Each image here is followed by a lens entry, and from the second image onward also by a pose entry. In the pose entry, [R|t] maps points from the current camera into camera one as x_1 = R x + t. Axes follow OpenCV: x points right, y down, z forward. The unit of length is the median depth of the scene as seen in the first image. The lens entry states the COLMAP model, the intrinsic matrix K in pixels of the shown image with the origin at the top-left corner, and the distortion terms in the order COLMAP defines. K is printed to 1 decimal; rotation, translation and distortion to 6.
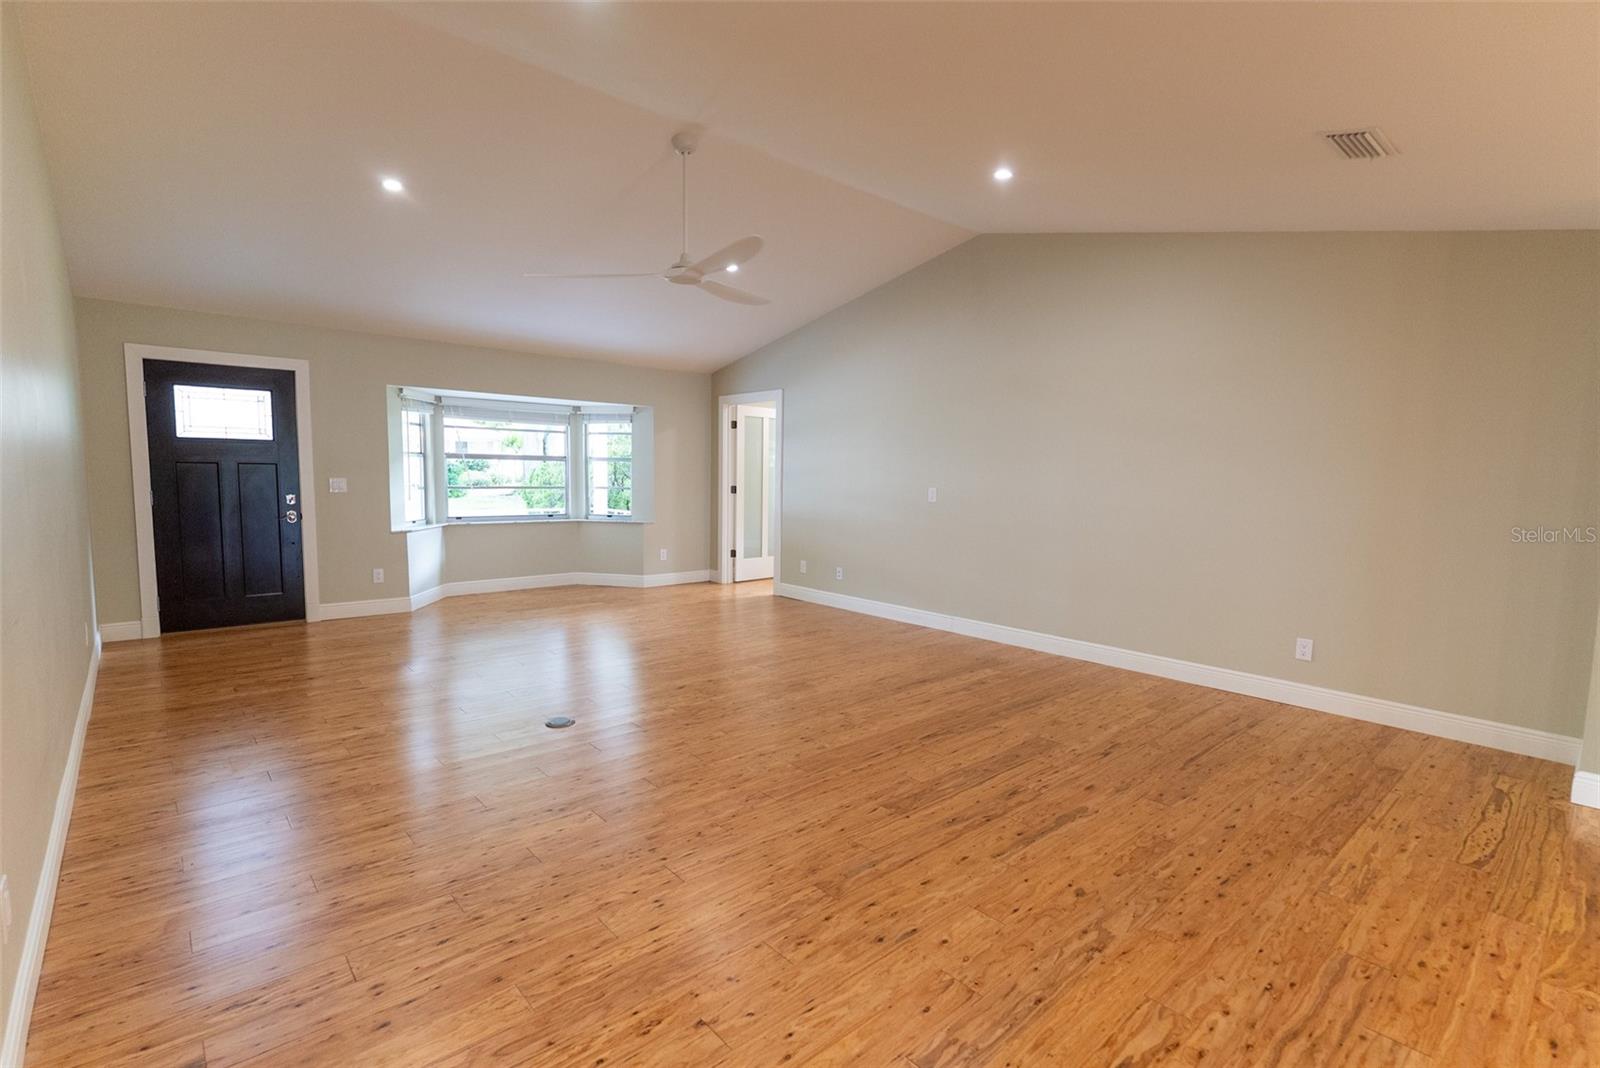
lens RADIAL K [[746.4, 0, 805.0], [0, 746.4, 536.7], [0, 0, 1]] dist [-0.000782, -0.000135]
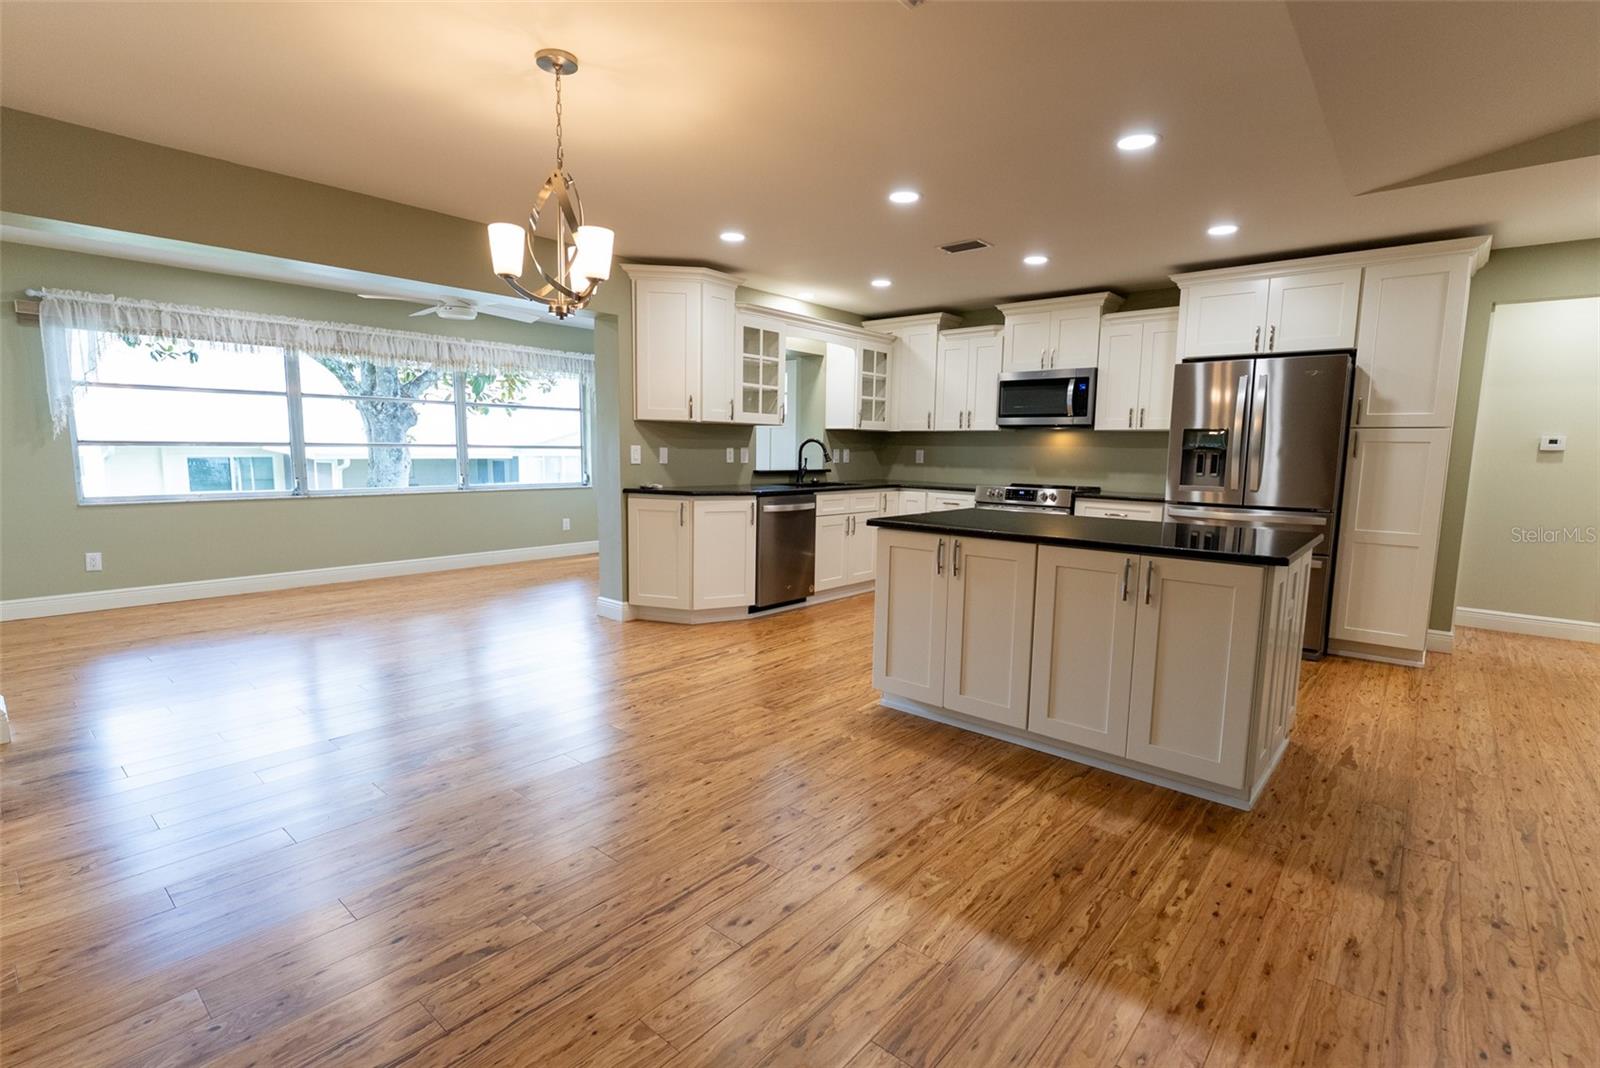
lens RADIAL K [[746.4, 0, 805.0], [0, 746.4, 536.7], [0, 0, 1]] dist [-0.000782, -0.000135]
pose [[-0.989978, -0.019069, -0.139926, 0.470515], [-0.047880, 0.977477, 0.205539, -0.017141], [0.132855, 0.210179, -0.968594, 0.493640]]
